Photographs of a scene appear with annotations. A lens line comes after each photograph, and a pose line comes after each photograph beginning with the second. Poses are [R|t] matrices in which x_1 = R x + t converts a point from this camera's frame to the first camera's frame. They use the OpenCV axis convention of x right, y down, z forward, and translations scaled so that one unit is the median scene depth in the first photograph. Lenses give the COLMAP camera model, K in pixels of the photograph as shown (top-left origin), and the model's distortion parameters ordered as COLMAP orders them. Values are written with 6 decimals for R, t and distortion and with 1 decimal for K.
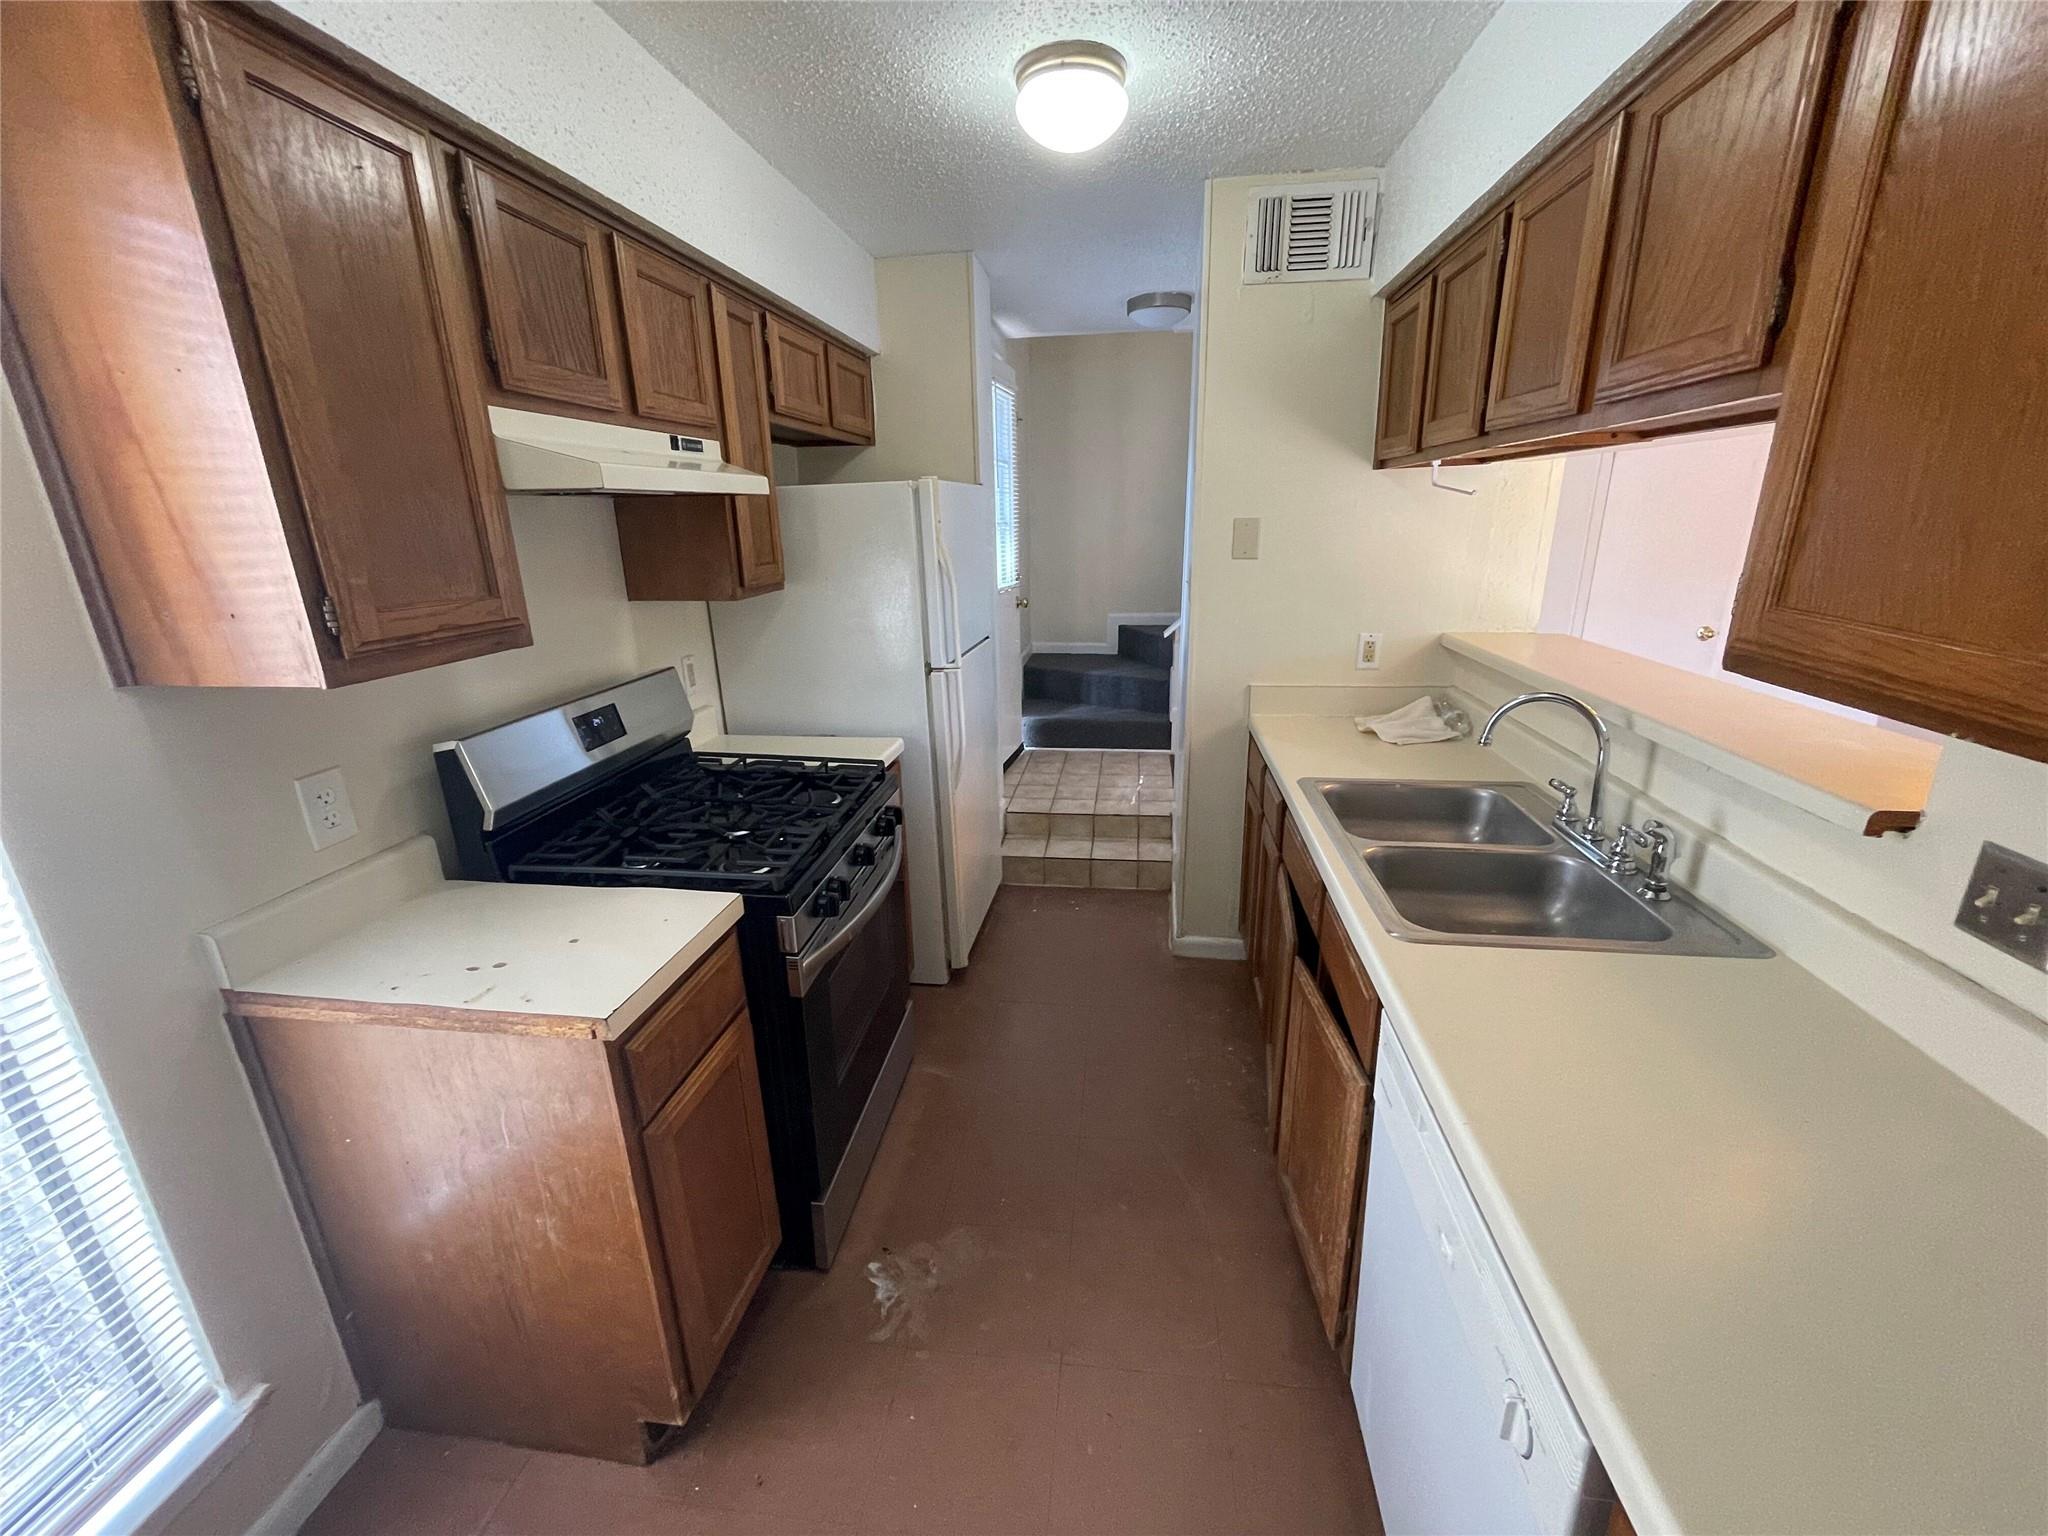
lens RADIAL K [[826.0, 0, 1025.7], [0, 826.0, 770.8], [0, 0, 1]] dist [-0.002556, -0.000050]
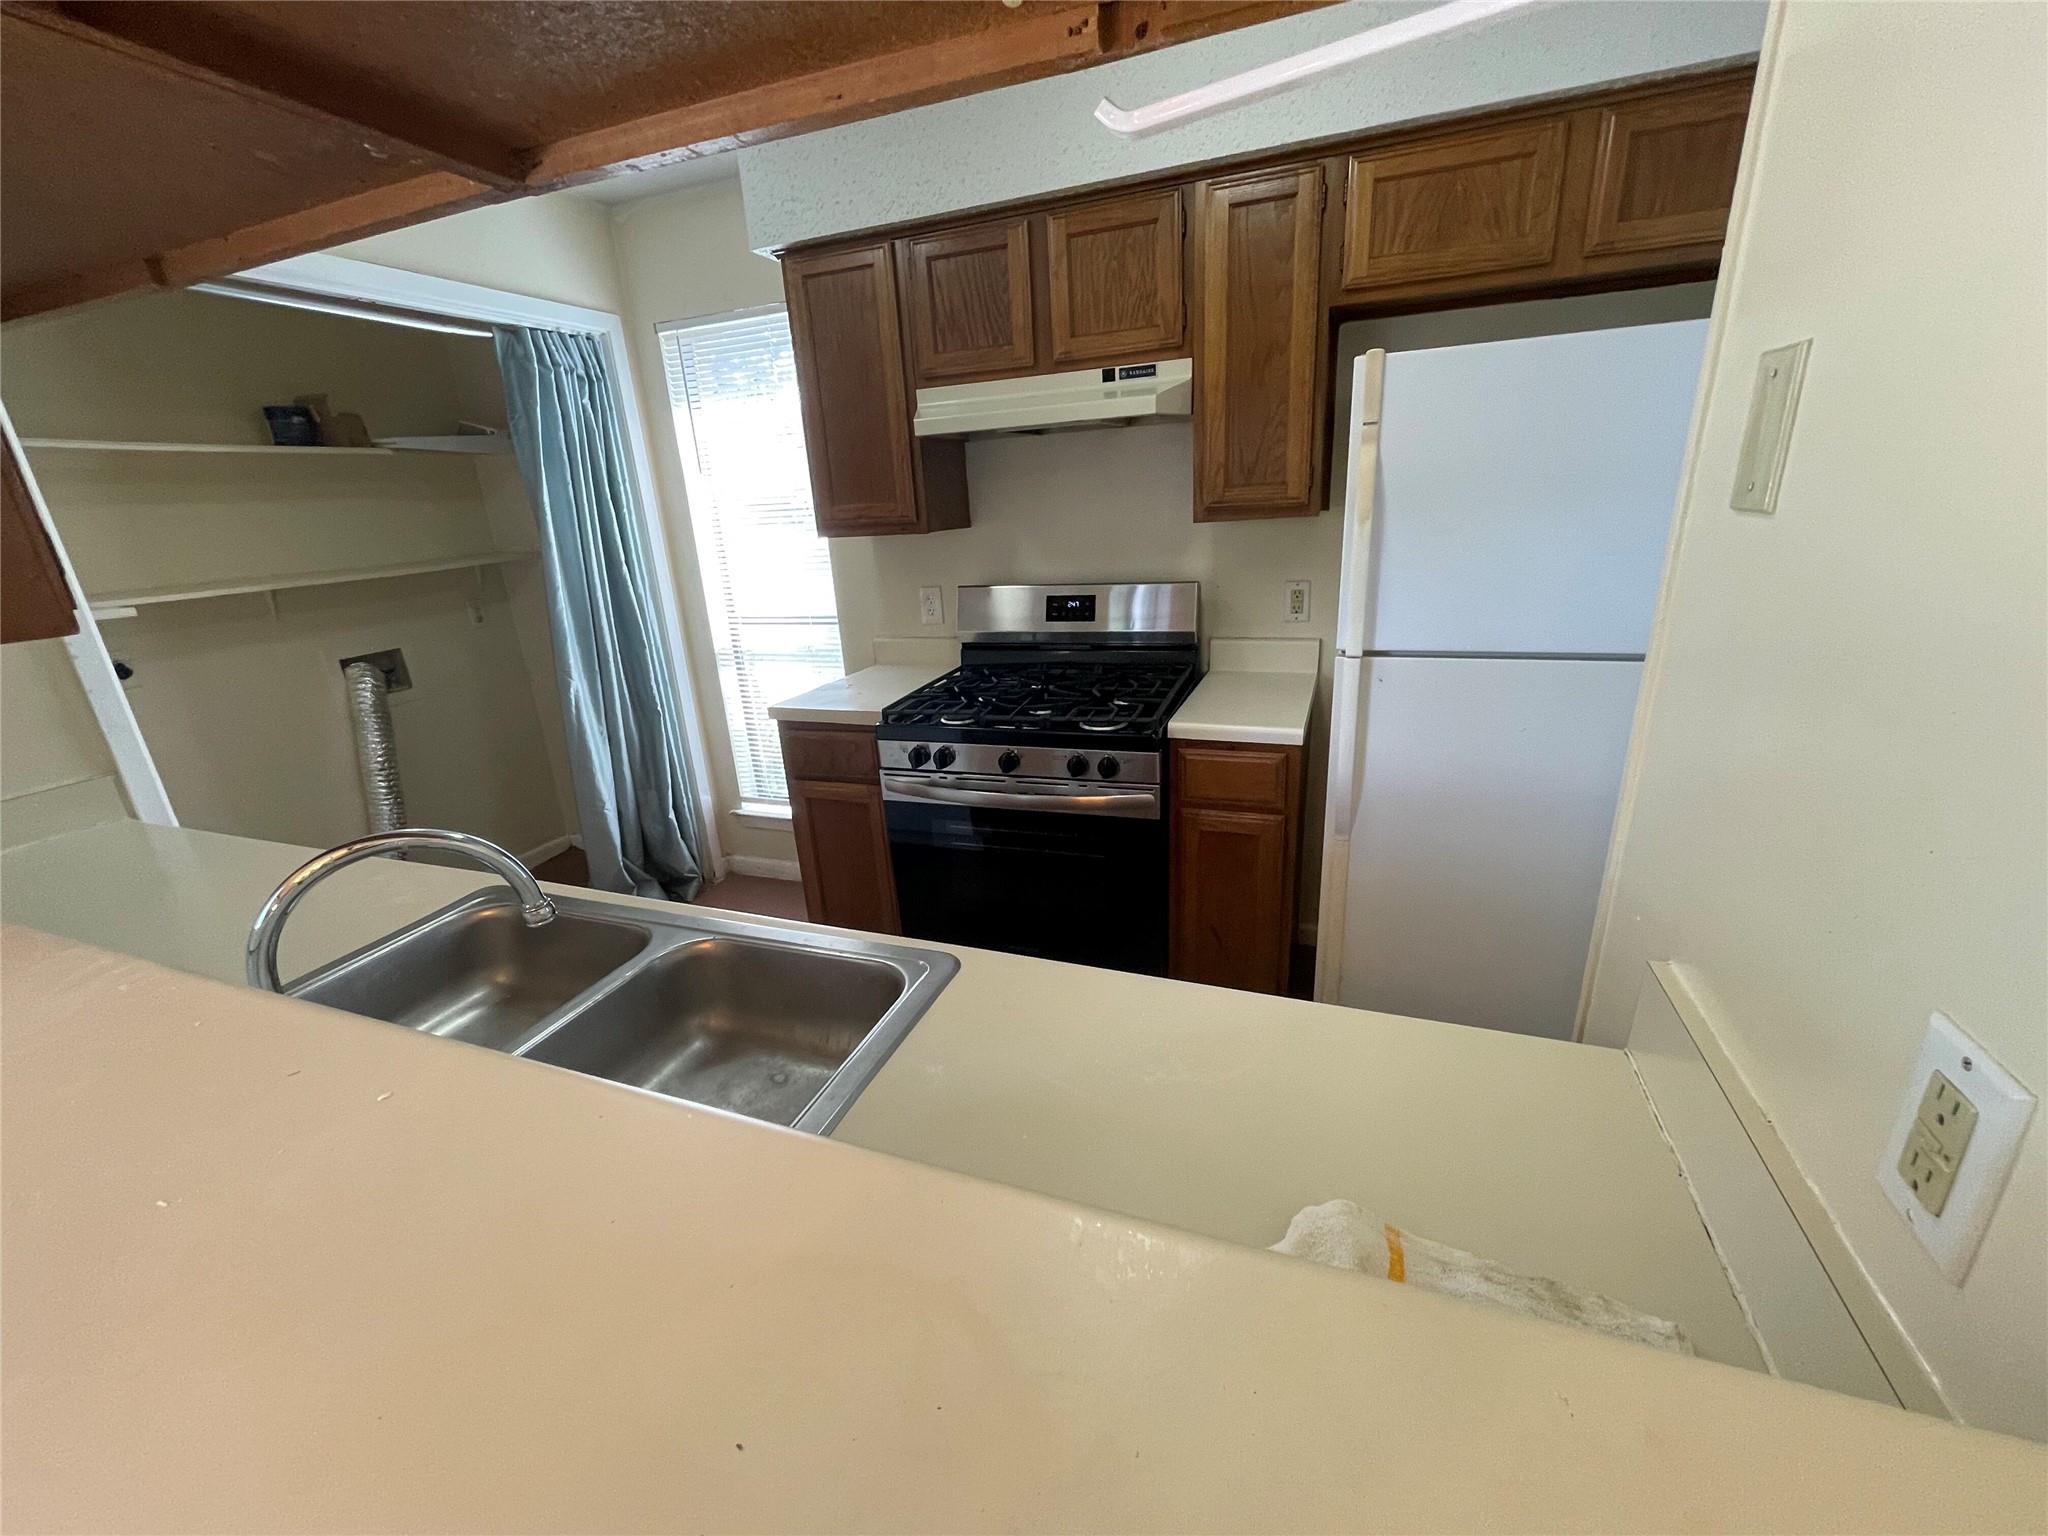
lens RADIAL K [[826.0, 0, 1037.4], [0, 826.0, 773.5], [0, 0, 1]] dist [-0.002556, -0.000050]
pose [[-0.217170, 0.343347, -0.913756, 0.815623], [-0.232706, 0.890897, 0.390065, -0.326201], [0.947990, 0.297347, -0.113577, 1.188128]]
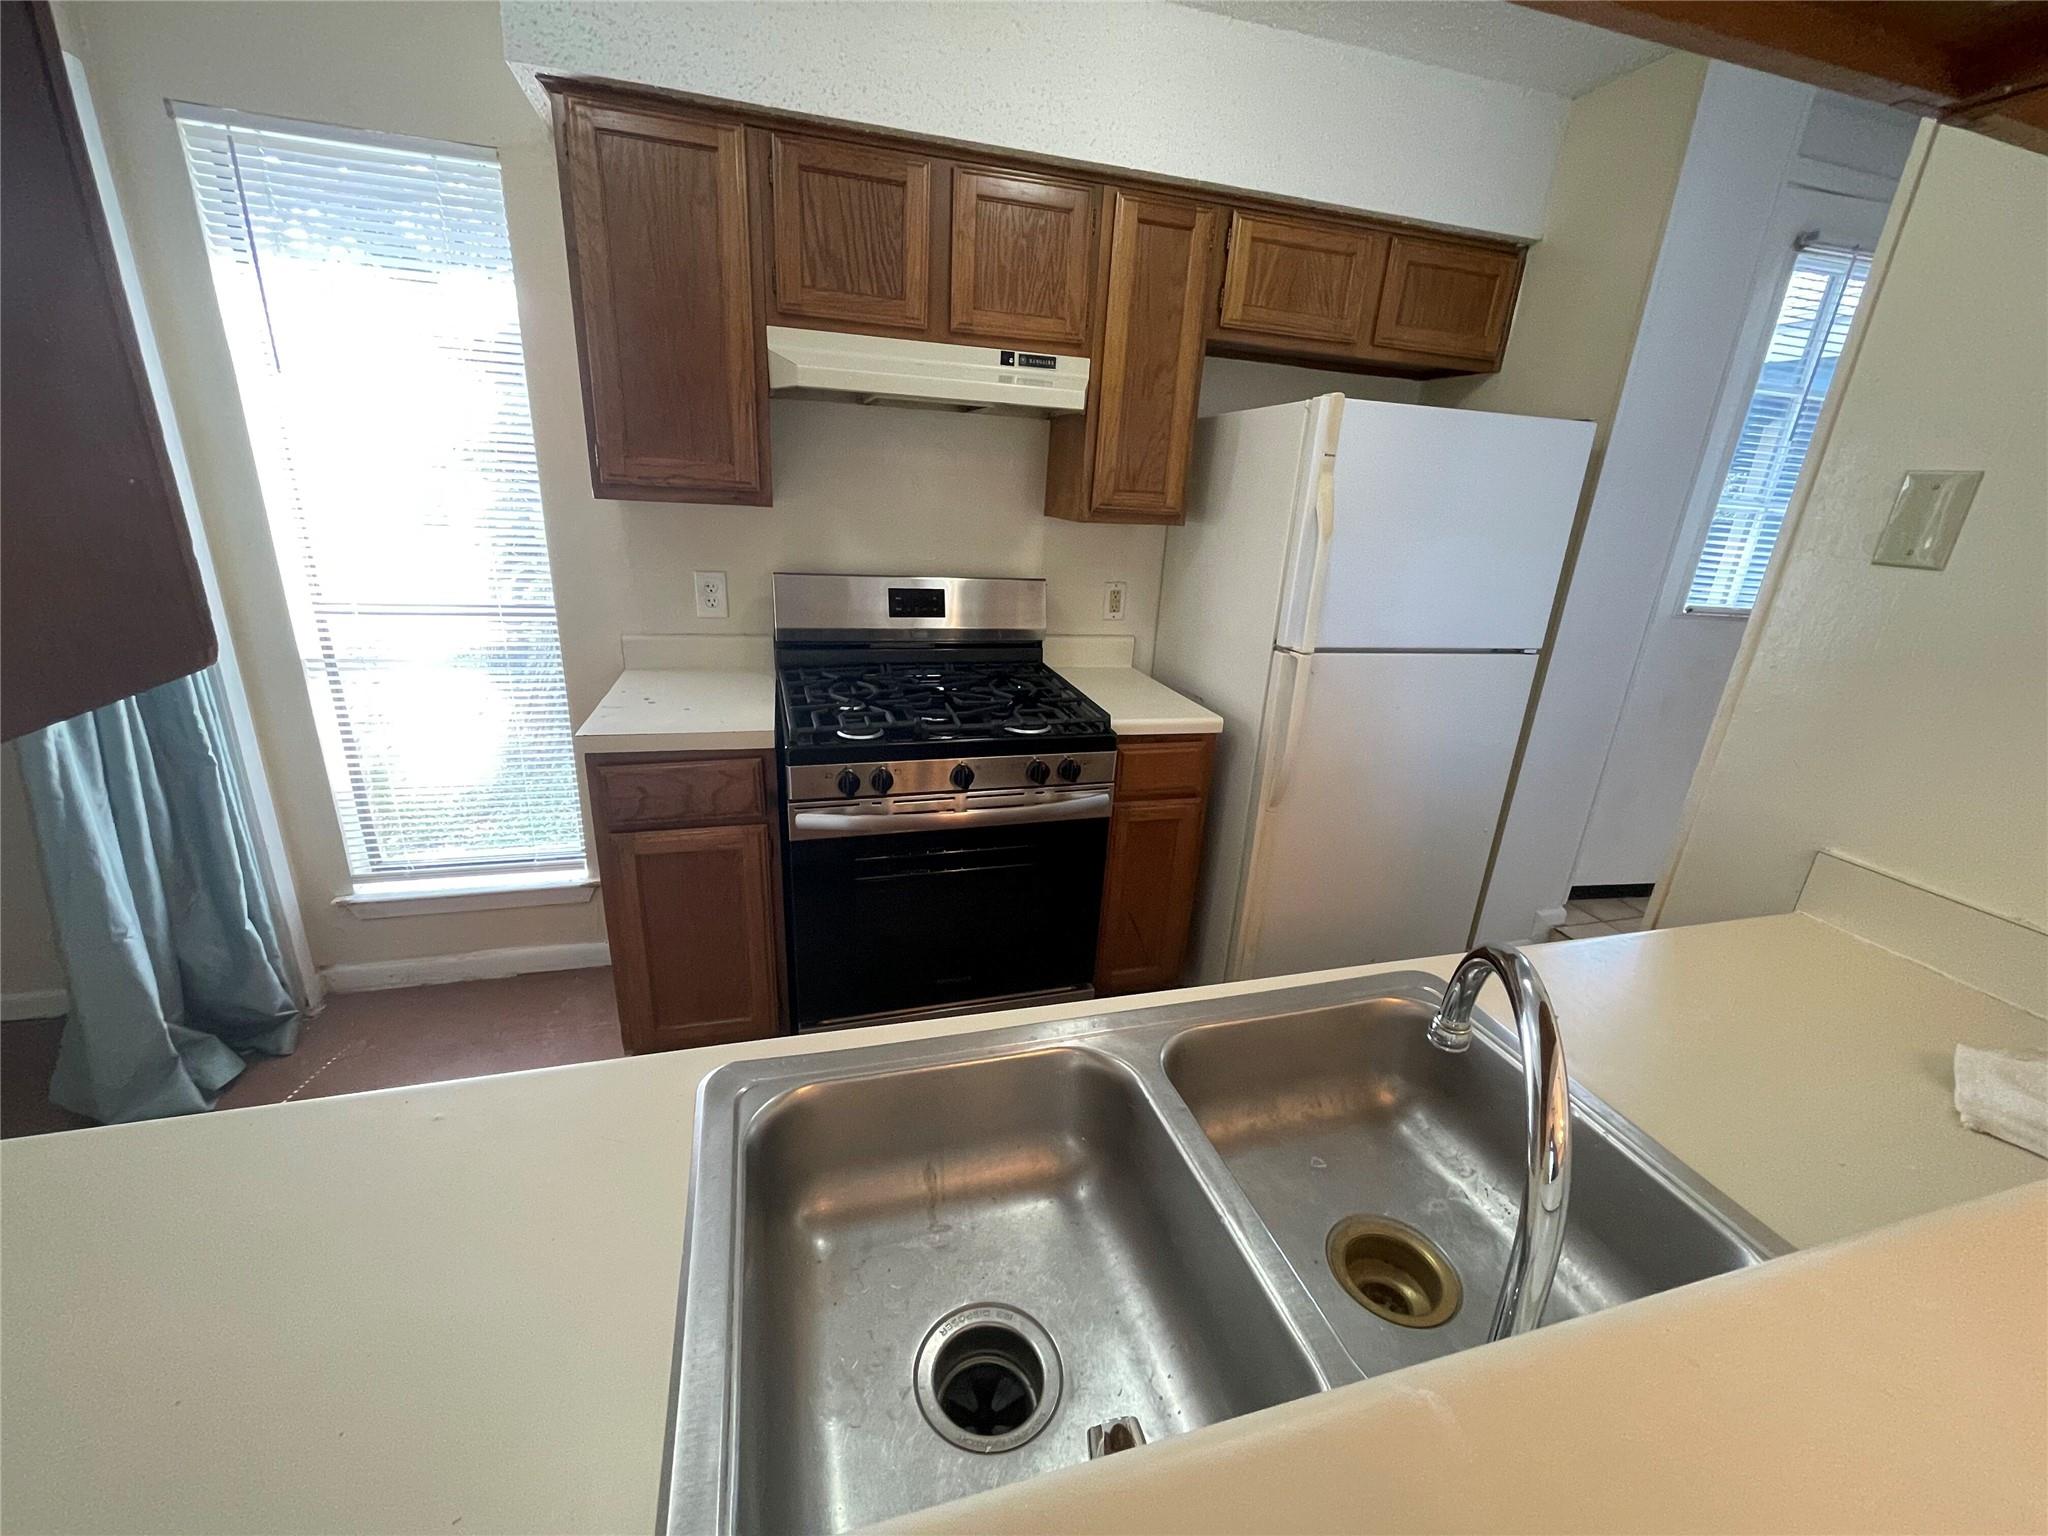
lens RADIAL K [[826.0, 0, 1014.6], [0, 826.0, 770.9], [0, 0, 1]] dist [-0.002556, -0.000050]
pose [[0.406859, 0.341520, -0.847249, 0.665693], [-0.332887, 0.919139, 0.210642, -0.131770], [0.850678, 0.196336, 0.487647, 0.583538]]
